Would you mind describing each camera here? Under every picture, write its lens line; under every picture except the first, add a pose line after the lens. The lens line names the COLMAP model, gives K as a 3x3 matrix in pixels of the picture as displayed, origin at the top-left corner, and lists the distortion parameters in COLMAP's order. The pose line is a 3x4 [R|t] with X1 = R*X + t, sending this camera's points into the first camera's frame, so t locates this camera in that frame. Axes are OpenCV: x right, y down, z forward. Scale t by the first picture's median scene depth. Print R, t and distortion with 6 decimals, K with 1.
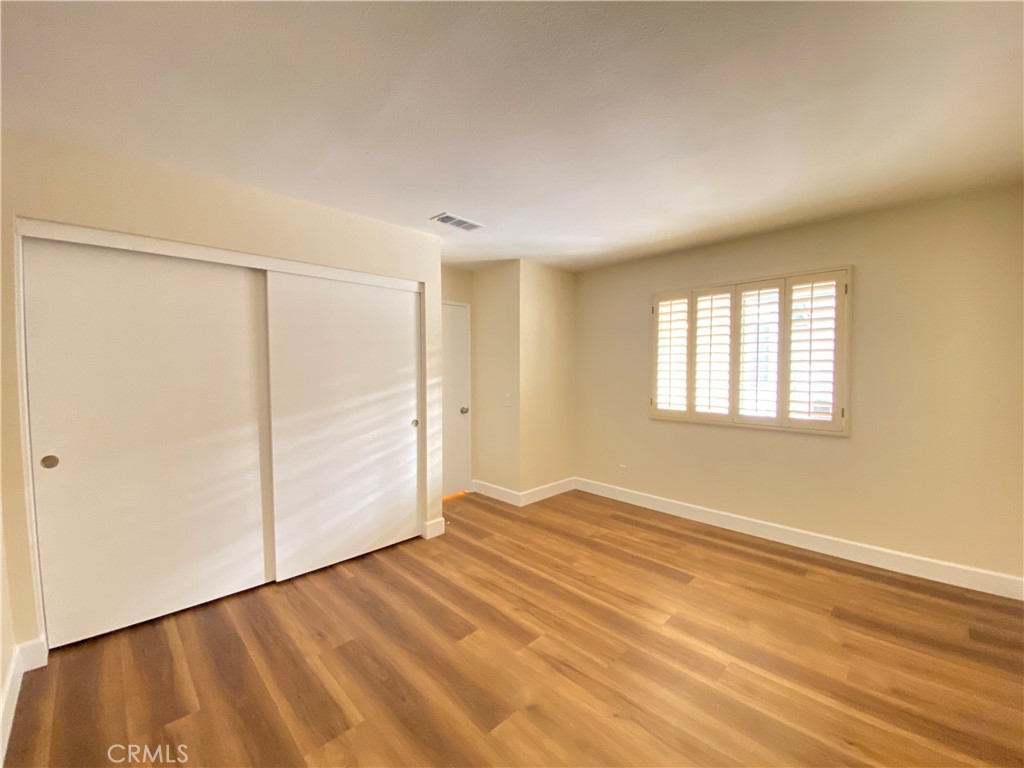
lens RADIAL K [[413.1, 0, 511.4], [0, 413.1, 386.0], [0, 0, 1]] dist [0.033286, -0.027264]
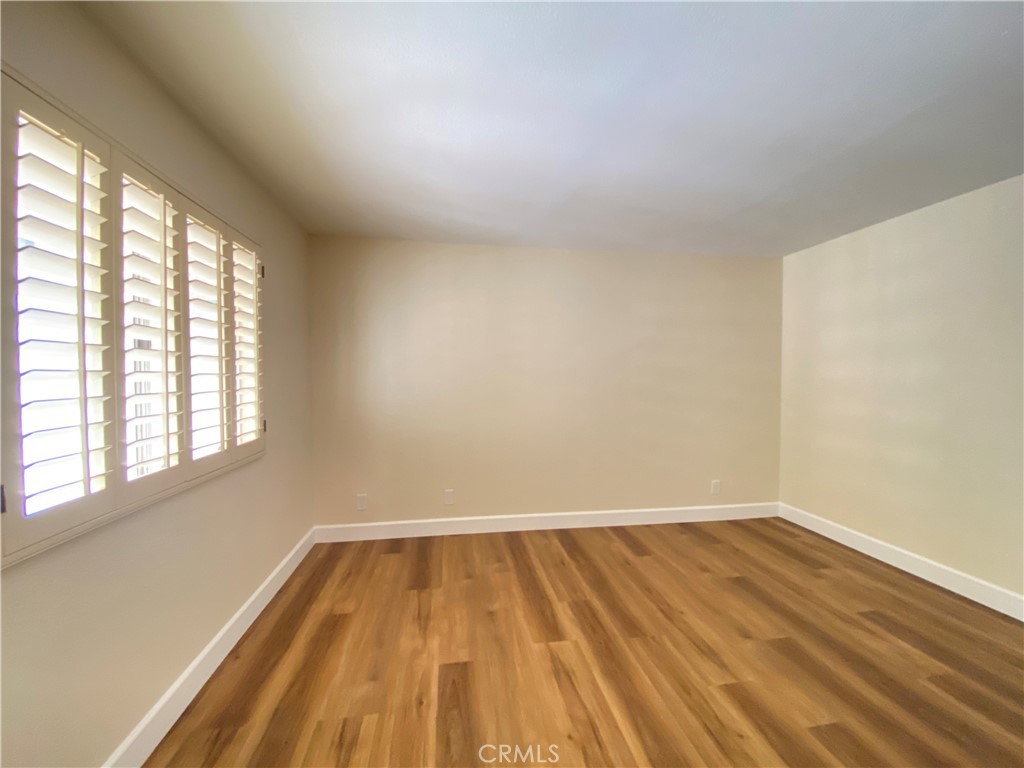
lens RADIAL K [[413.1, 0, 511.4], [0, 413.1, 386.0], [0, 0, 1]] dist [0.033286, -0.027264]
pose [[-0.813069, -0.011745, 0.582049, -0.069988], [0.026306, 0.998034, 0.056887, -0.057198], [-0.581573, 0.061564, -0.811161, 1.748462]]
